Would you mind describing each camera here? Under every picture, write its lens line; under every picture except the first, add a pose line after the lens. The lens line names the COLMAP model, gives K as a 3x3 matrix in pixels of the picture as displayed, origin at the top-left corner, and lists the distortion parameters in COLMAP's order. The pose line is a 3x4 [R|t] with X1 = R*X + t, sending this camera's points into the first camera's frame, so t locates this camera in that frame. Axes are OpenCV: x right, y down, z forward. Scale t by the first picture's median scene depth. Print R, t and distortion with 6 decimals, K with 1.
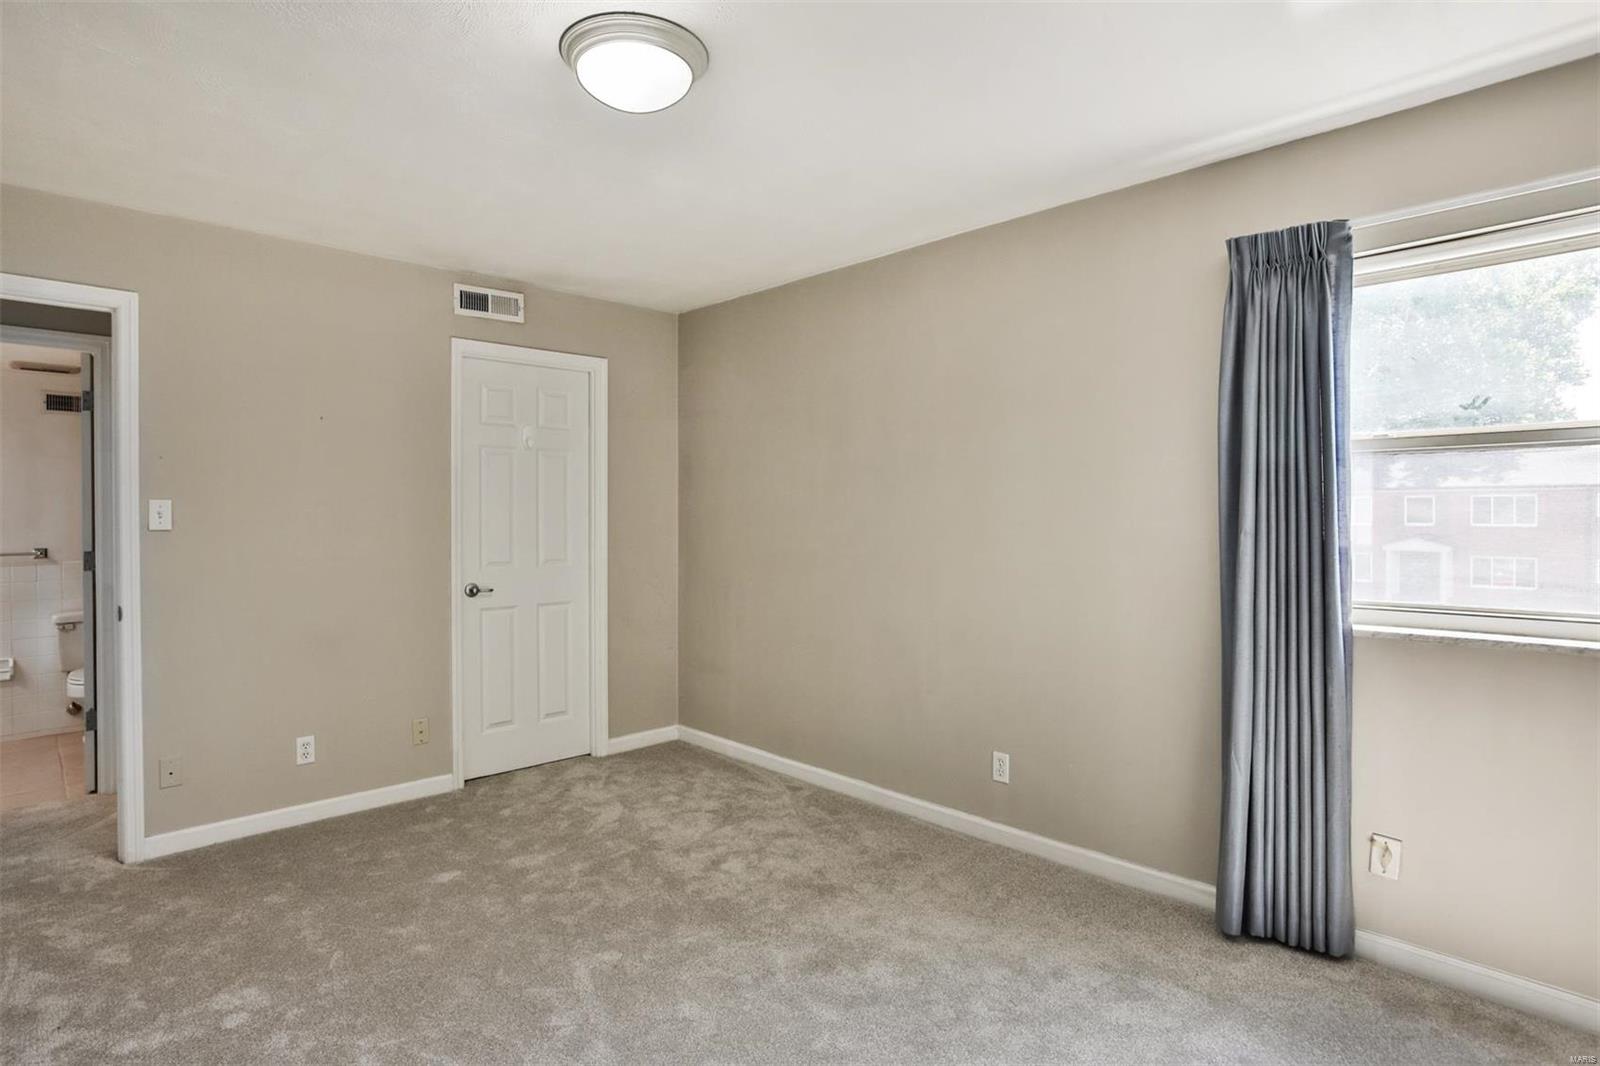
lens RADIAL K [[836.5, 0, 795.0], [0, 836.5, 529.7], [0, 0, 1]] dist [-0.056380, 0.033411]
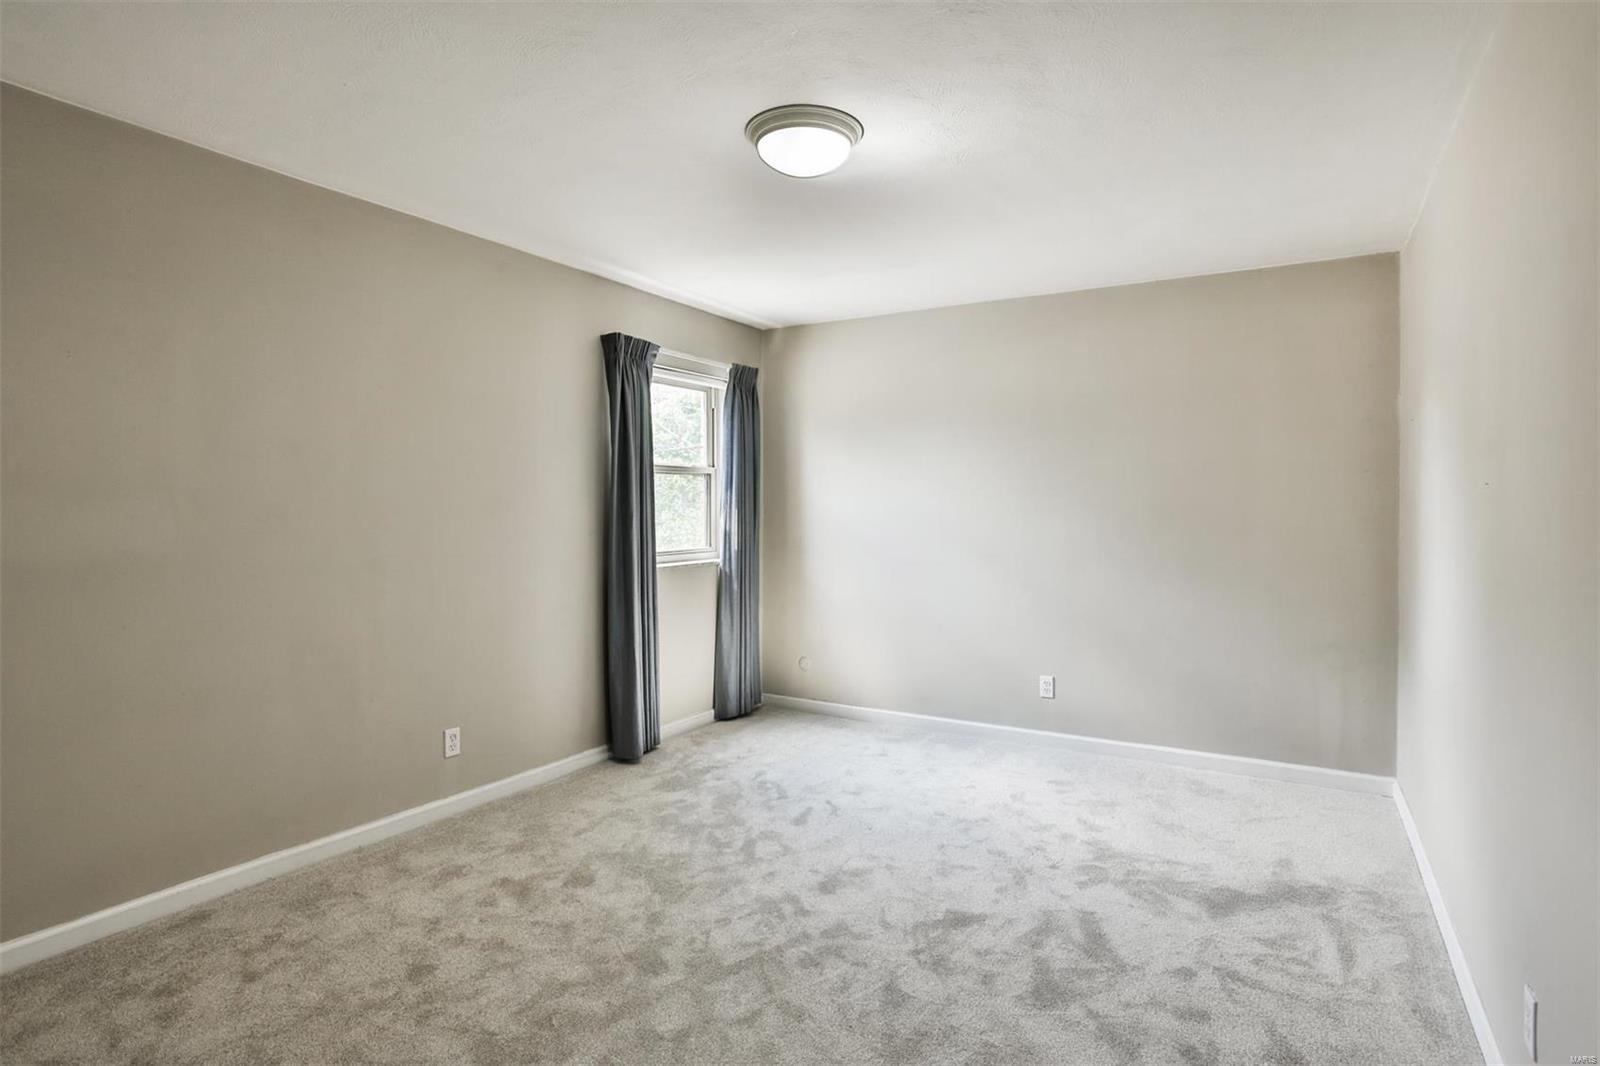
lens RADIAL K [[836.5, 0, 795.0], [0, 836.5, 529.7], [0, 0, 1]] dist [-0.056380, 0.033411]
pose [[-0.280097, -0.019682, 0.959770, -1.221998], [0.008717, 0.999696, 0.023045, -0.004884], [-0.959932, 0.014821, -0.279841, 1.227745]]
